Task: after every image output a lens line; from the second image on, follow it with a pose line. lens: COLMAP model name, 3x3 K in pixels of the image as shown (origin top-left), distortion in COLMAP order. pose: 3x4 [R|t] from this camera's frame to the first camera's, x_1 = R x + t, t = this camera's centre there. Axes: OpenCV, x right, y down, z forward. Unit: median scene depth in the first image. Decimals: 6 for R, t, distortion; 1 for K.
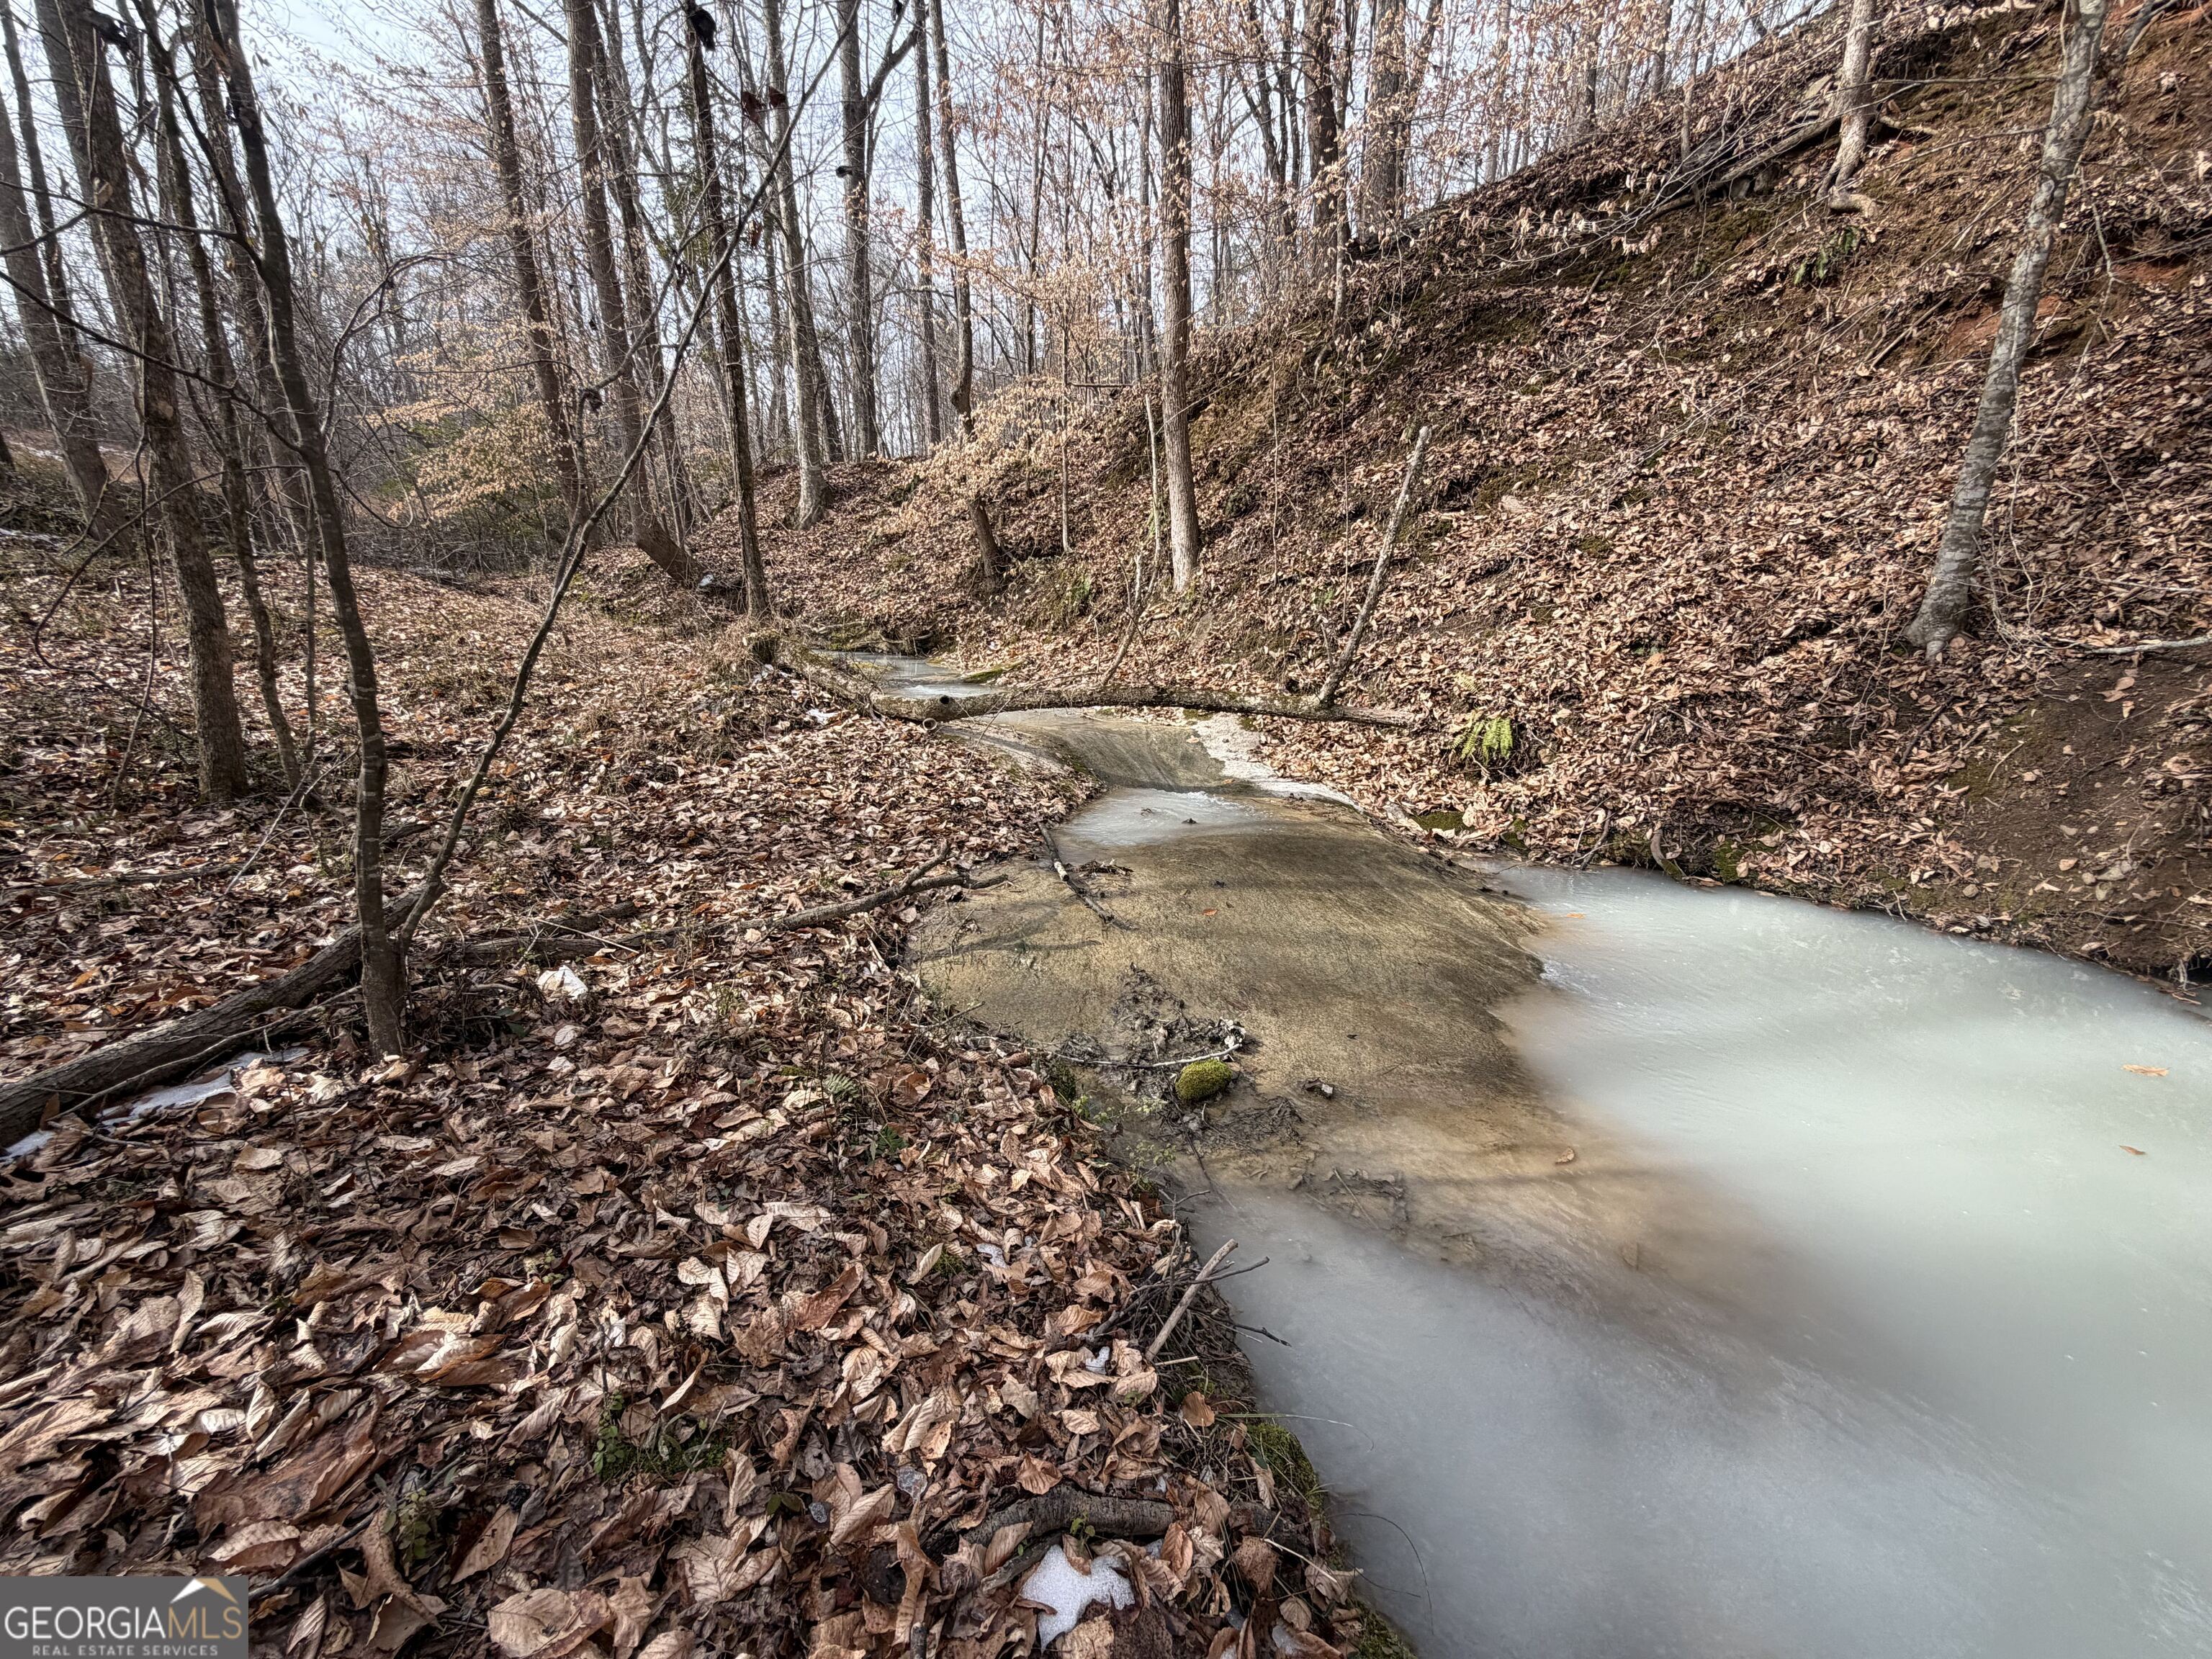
lens RADIAL K [[870.9, 0, 1112.2], [0, 870.9, 818.8], [0, 0, 1]] dist [0.004849, -0.002042]
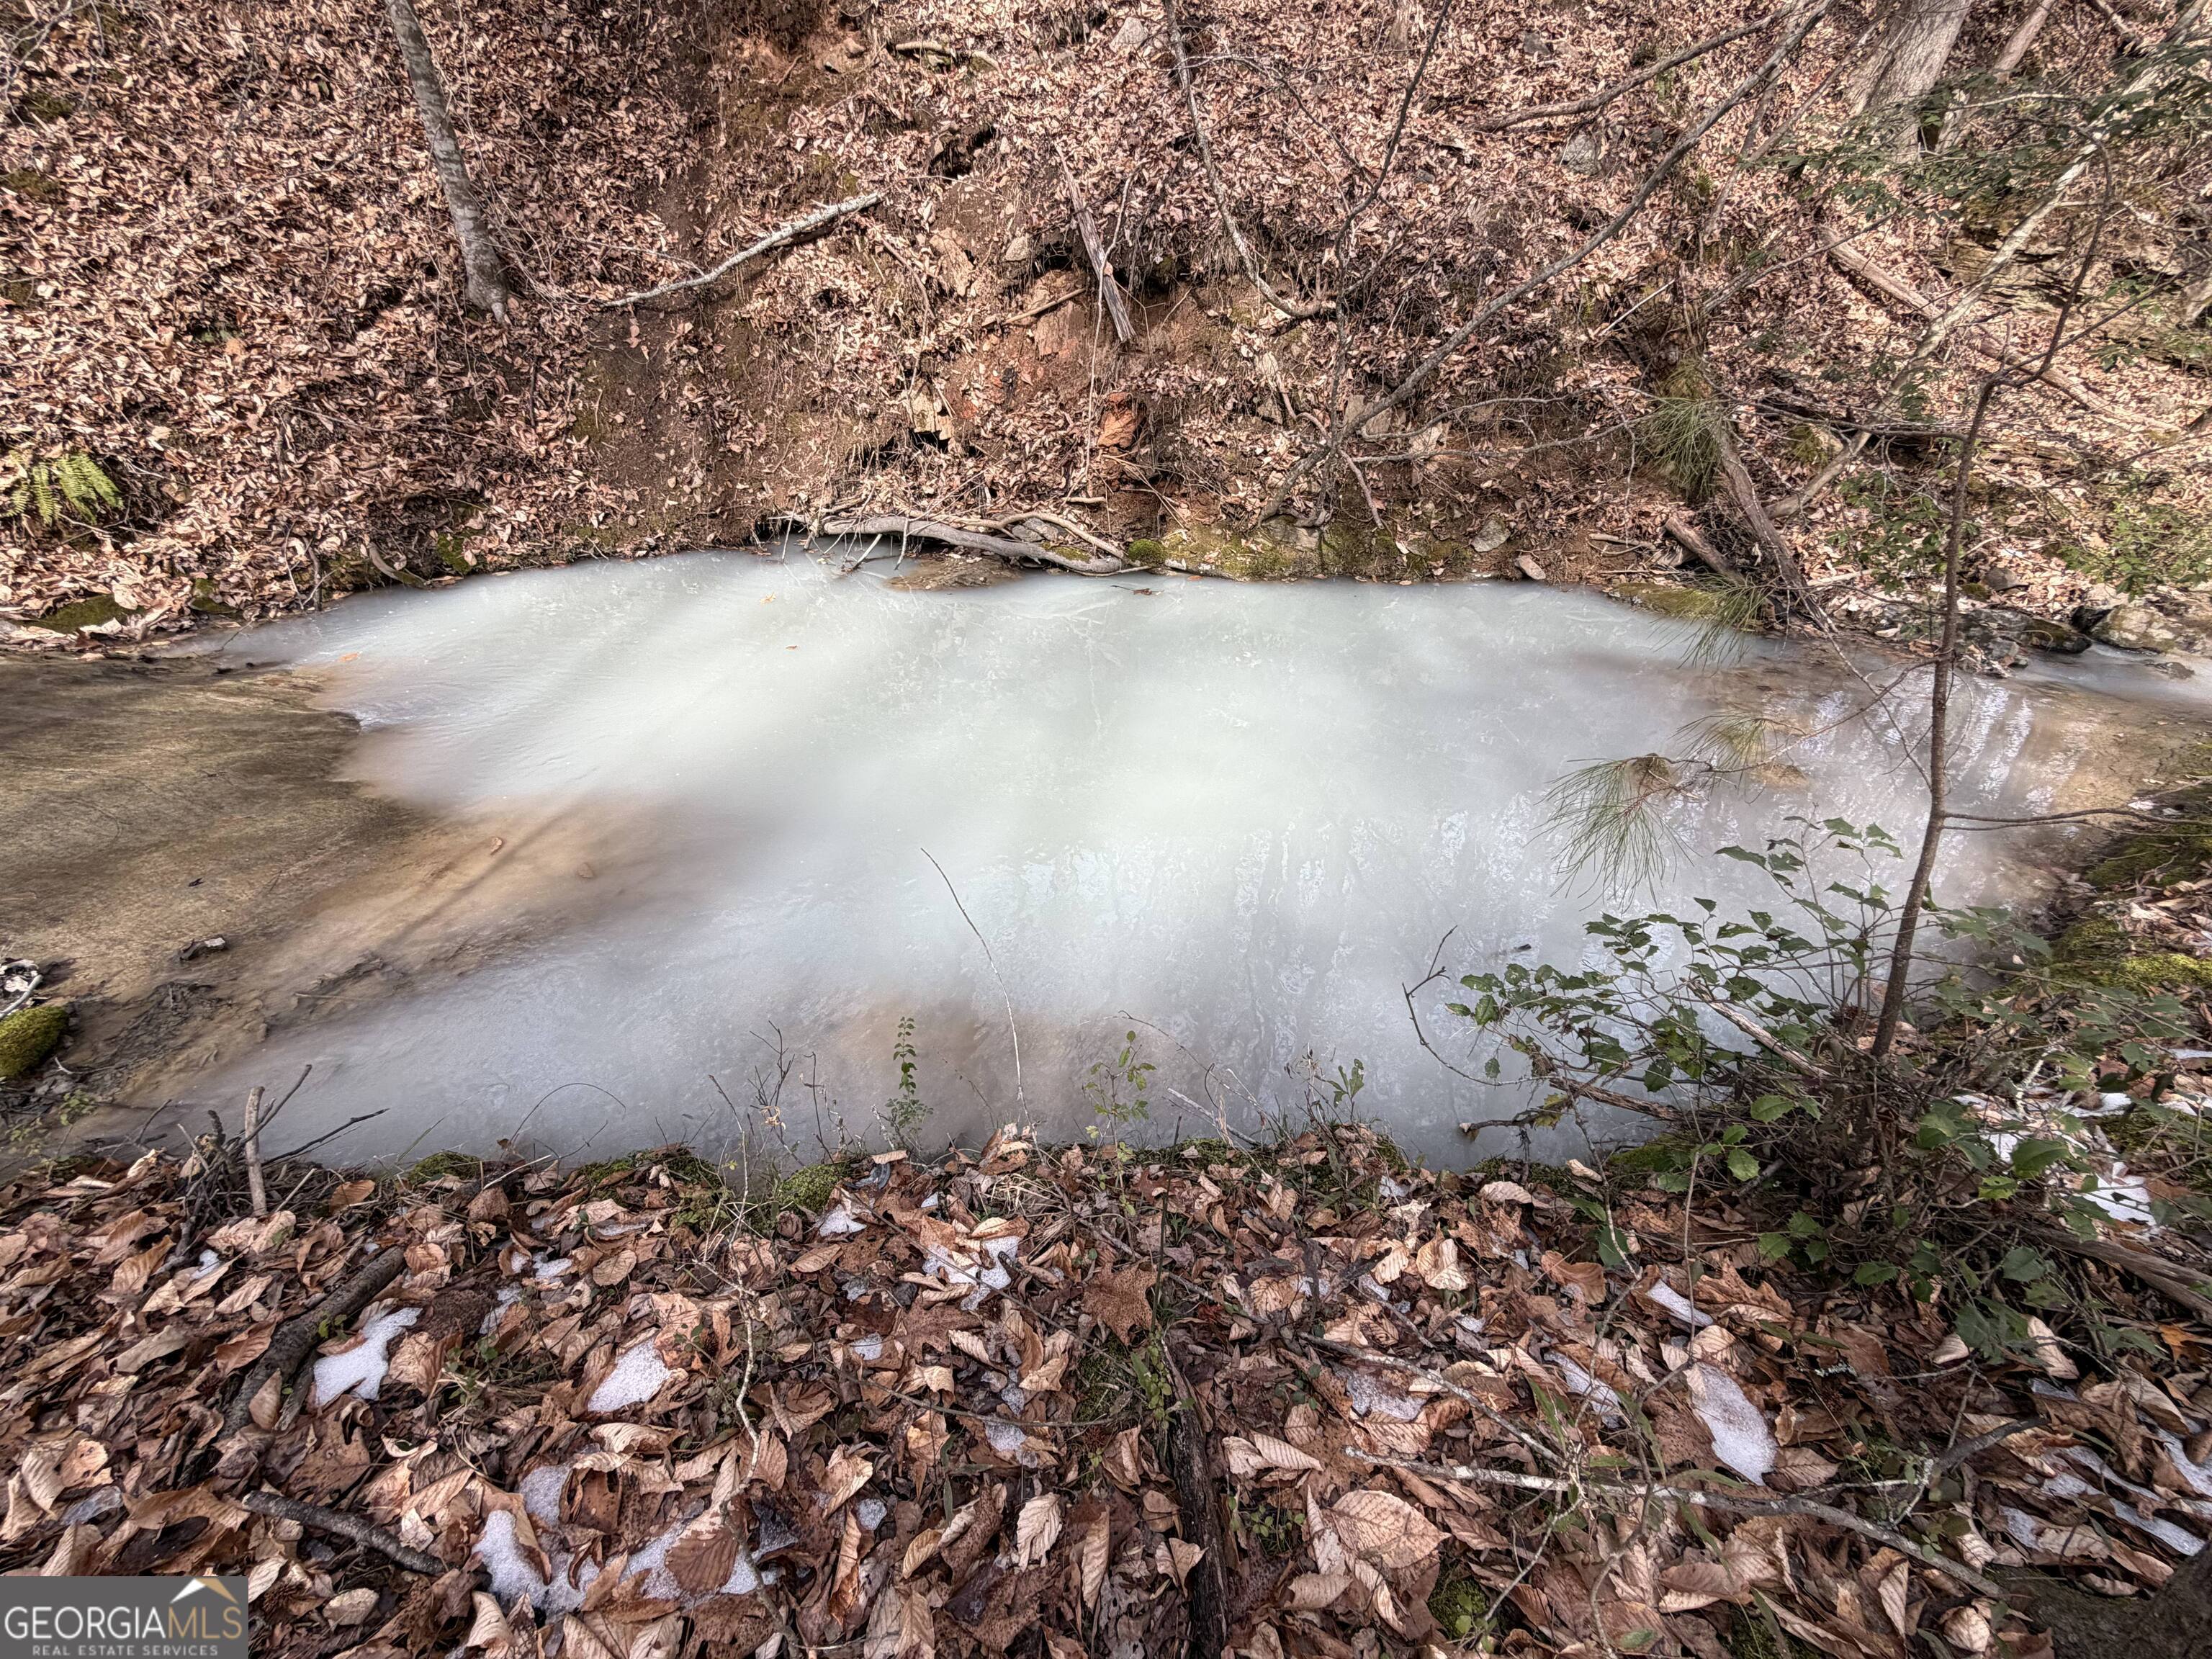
lens RADIAL K [[870.9, 0, 1097.5], [0, 870.9, 821.3], [0, 0, 1]] dist [0.004849, -0.002042]
pose [[0.278933, -0.534262, 0.797973, -0.089294], [0.248581, 0.842800, 0.477384, 0.012867], [-0.927580, 0.065203, 0.367892, -0.081563]]
